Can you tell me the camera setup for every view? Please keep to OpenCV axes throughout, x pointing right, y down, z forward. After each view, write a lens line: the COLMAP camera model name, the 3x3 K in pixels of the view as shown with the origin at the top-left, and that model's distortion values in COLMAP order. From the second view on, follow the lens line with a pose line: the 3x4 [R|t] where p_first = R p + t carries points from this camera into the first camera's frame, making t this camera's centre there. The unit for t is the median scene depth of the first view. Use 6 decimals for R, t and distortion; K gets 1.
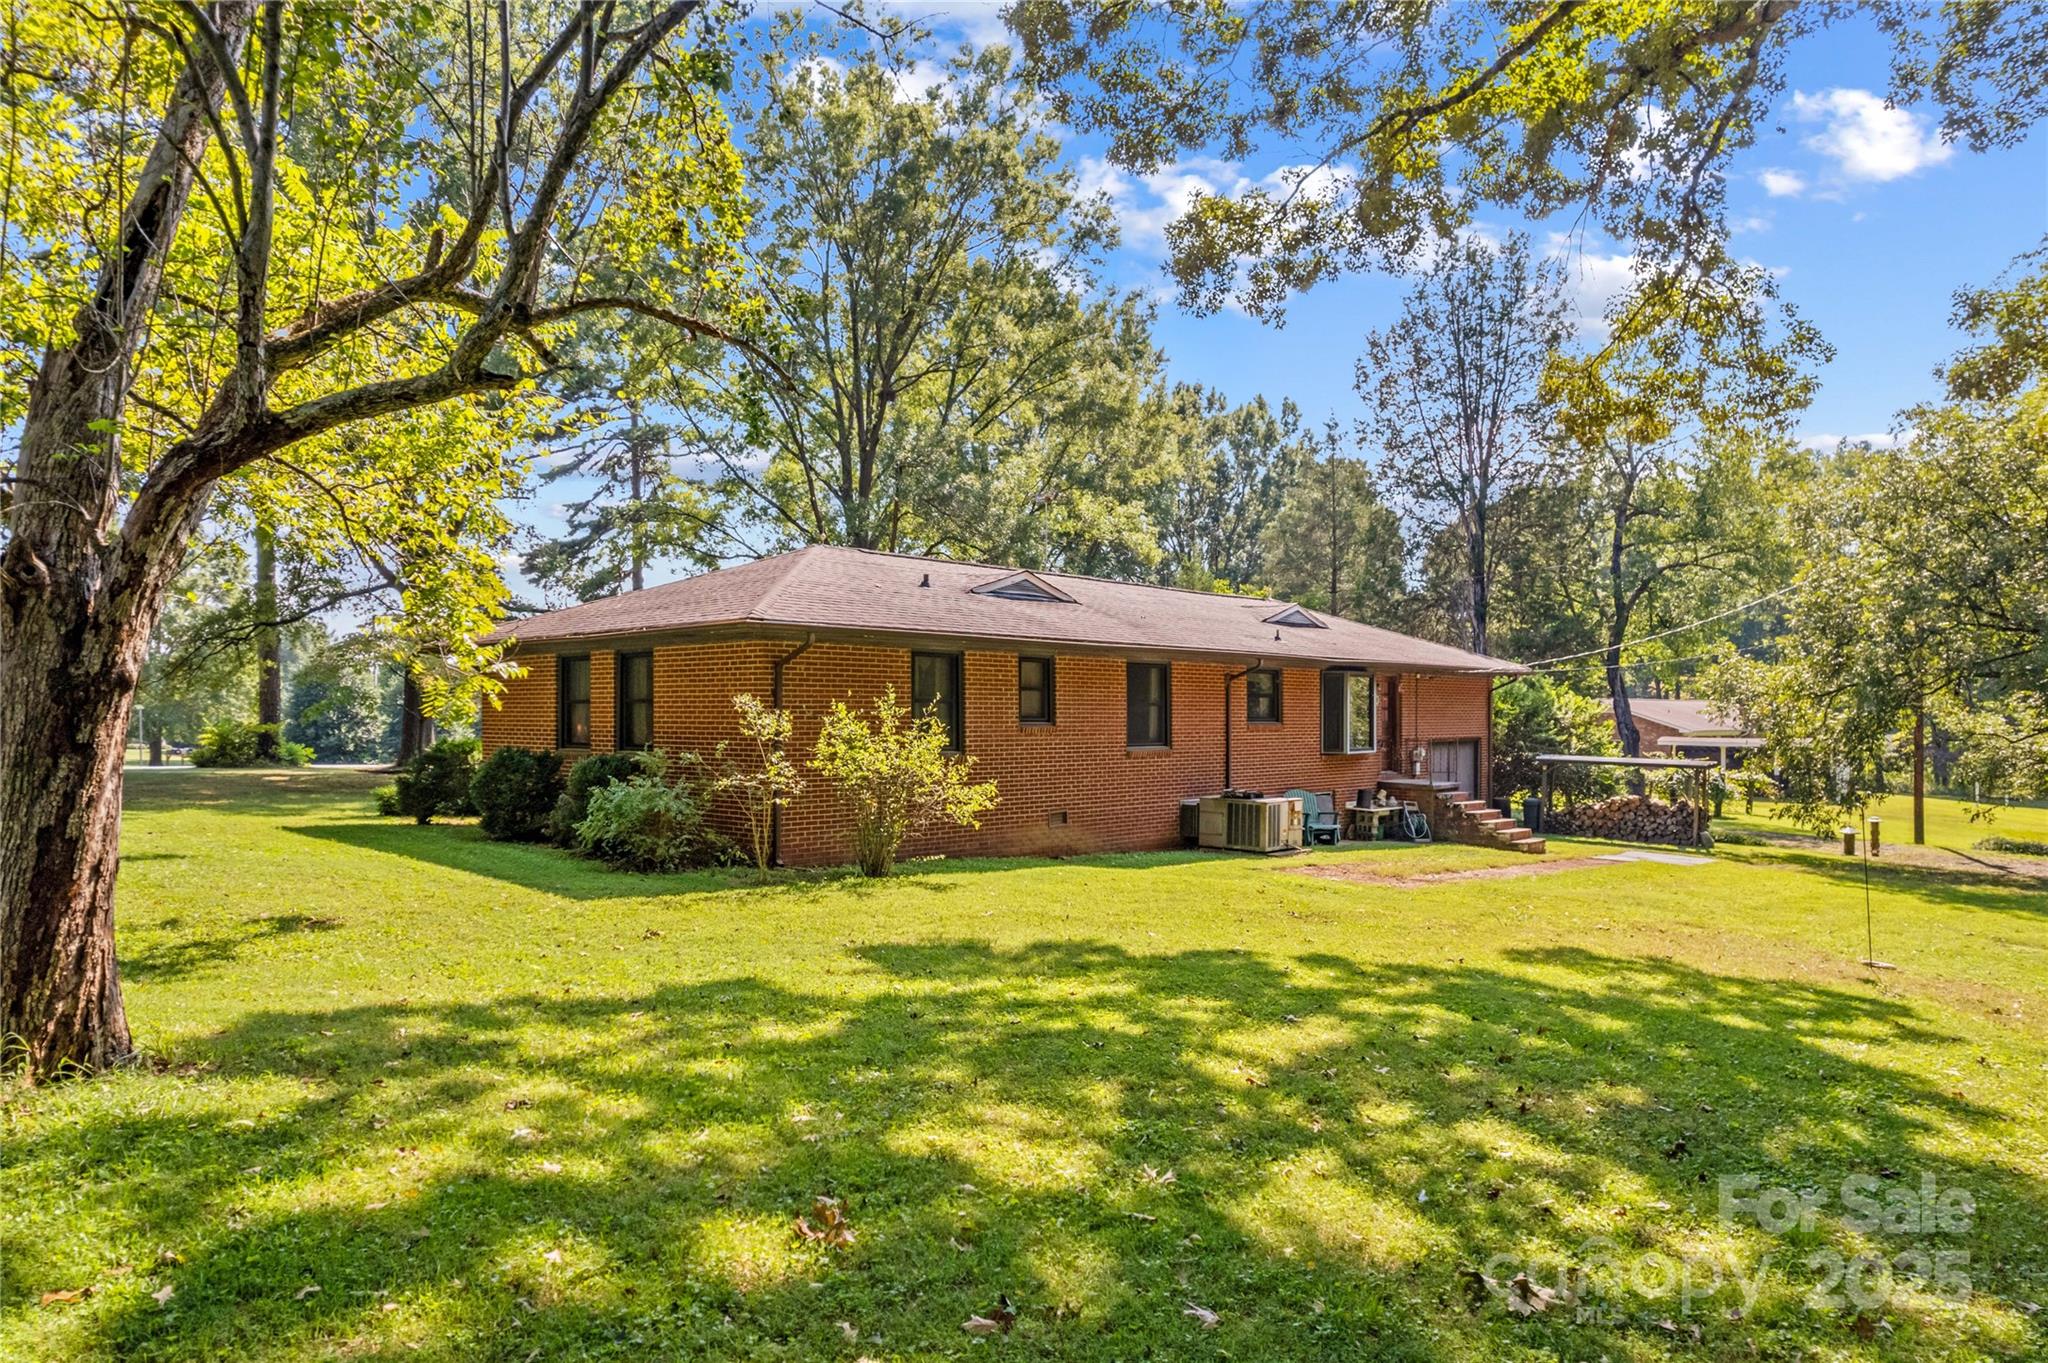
lens RADIAL K [[1317.0, 0, 1027.6], [0, 1317.0, 667.2], [0, 0, 1]] dist [-0.081176, 0.076183]
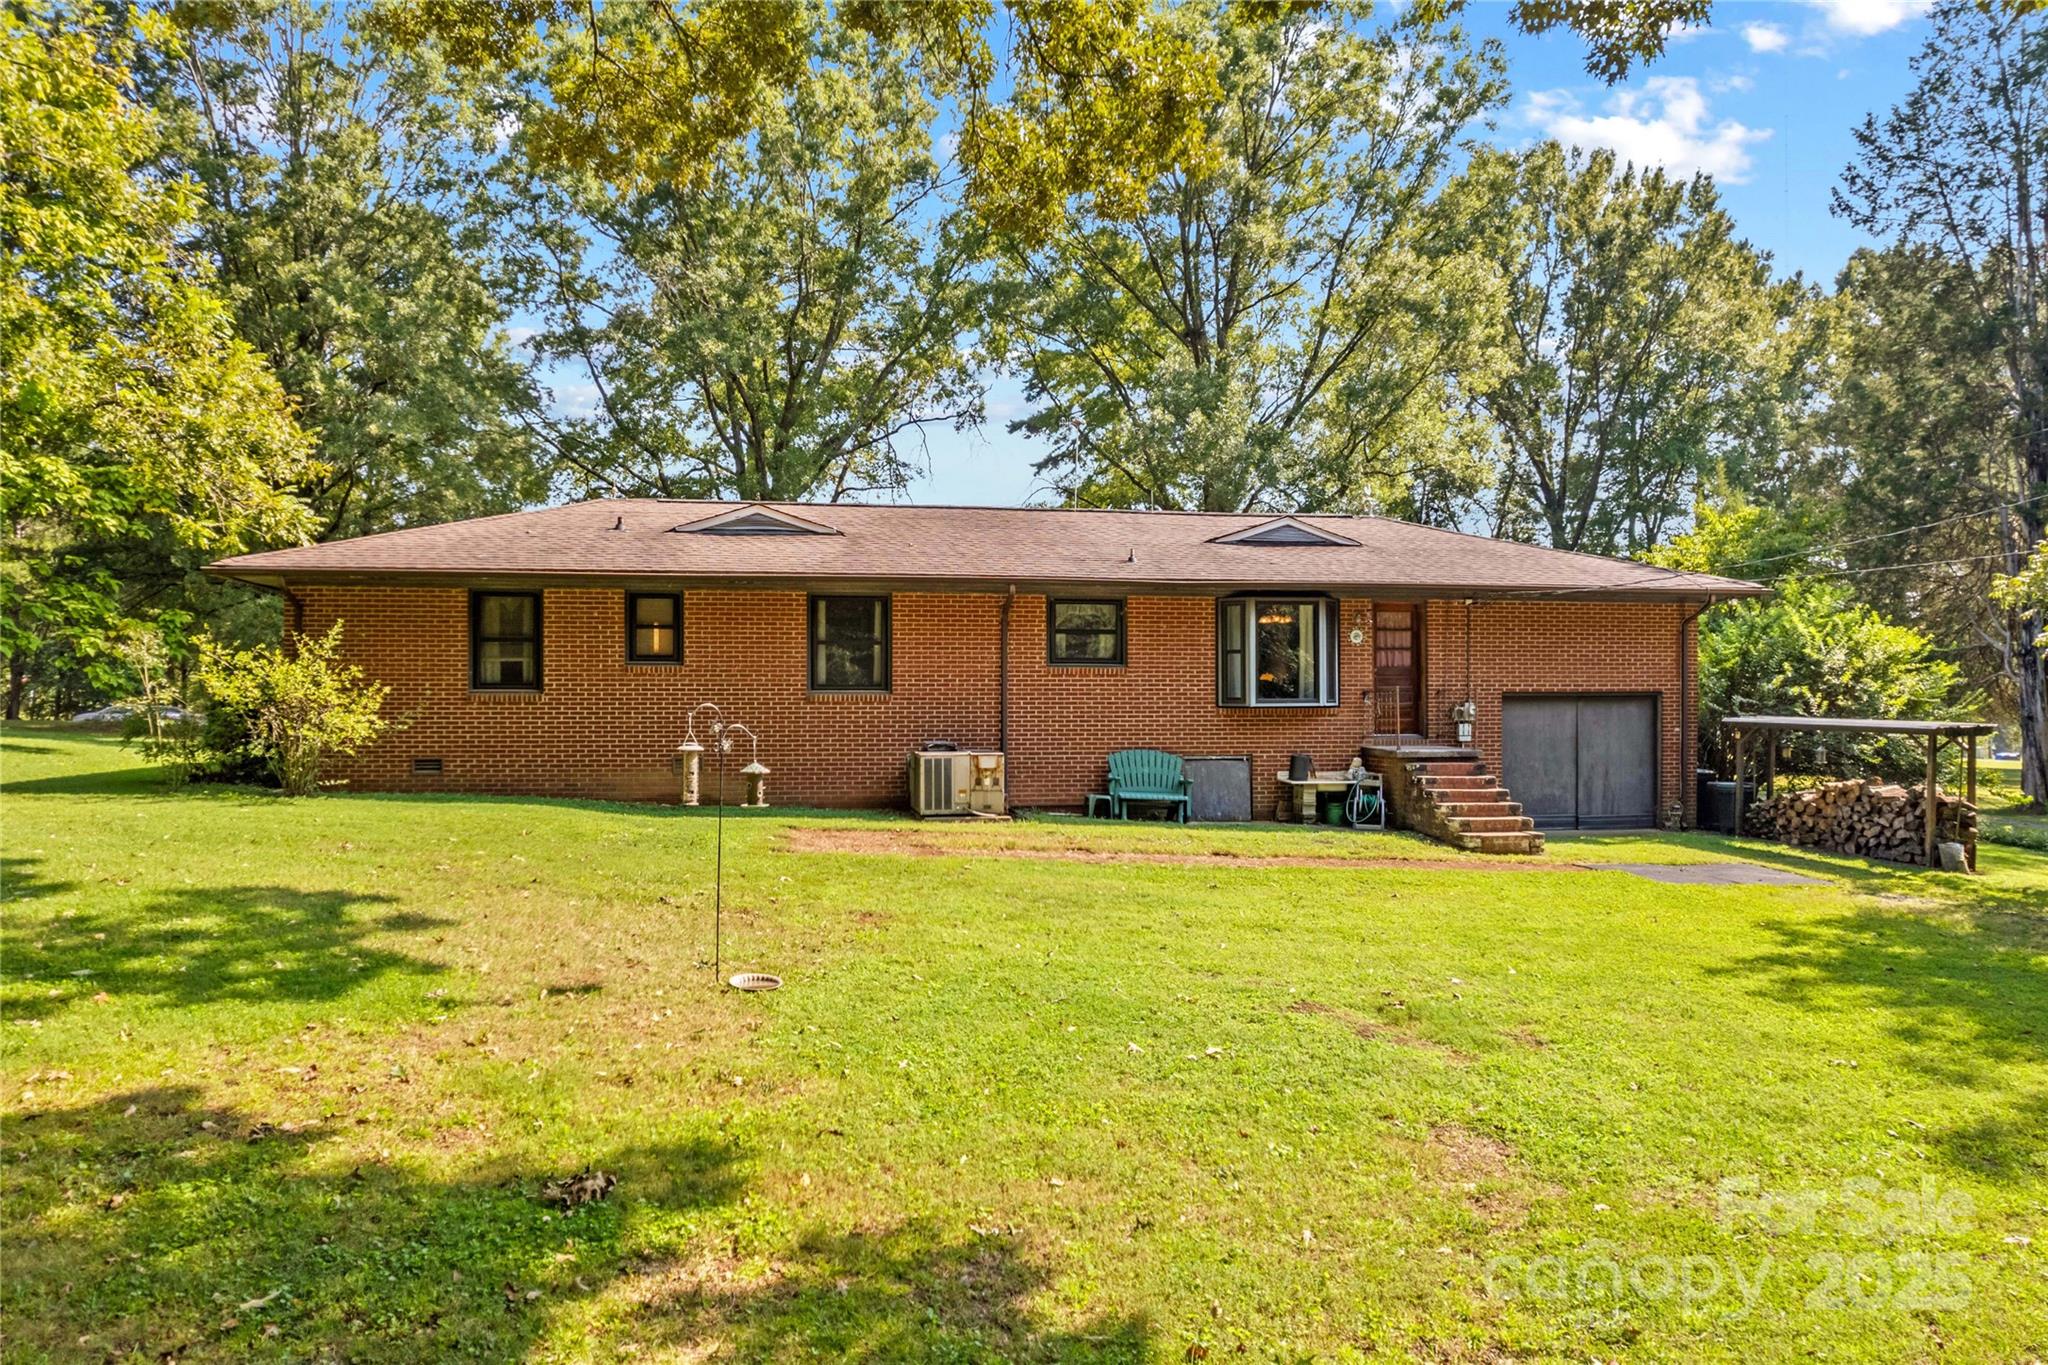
lens RADIAL K [[1317.0, 0, 1027.6], [0, 1317.0, 668.2], [0, 0, 1]] dist [-0.081176, 0.076183]
pose [[0.793074, -0.026360, -0.608554, 0.590082], [0.025198, 0.999628, -0.010461, 0.047963], [0.608604, -0.007038, 0.793443, 0.316193]]
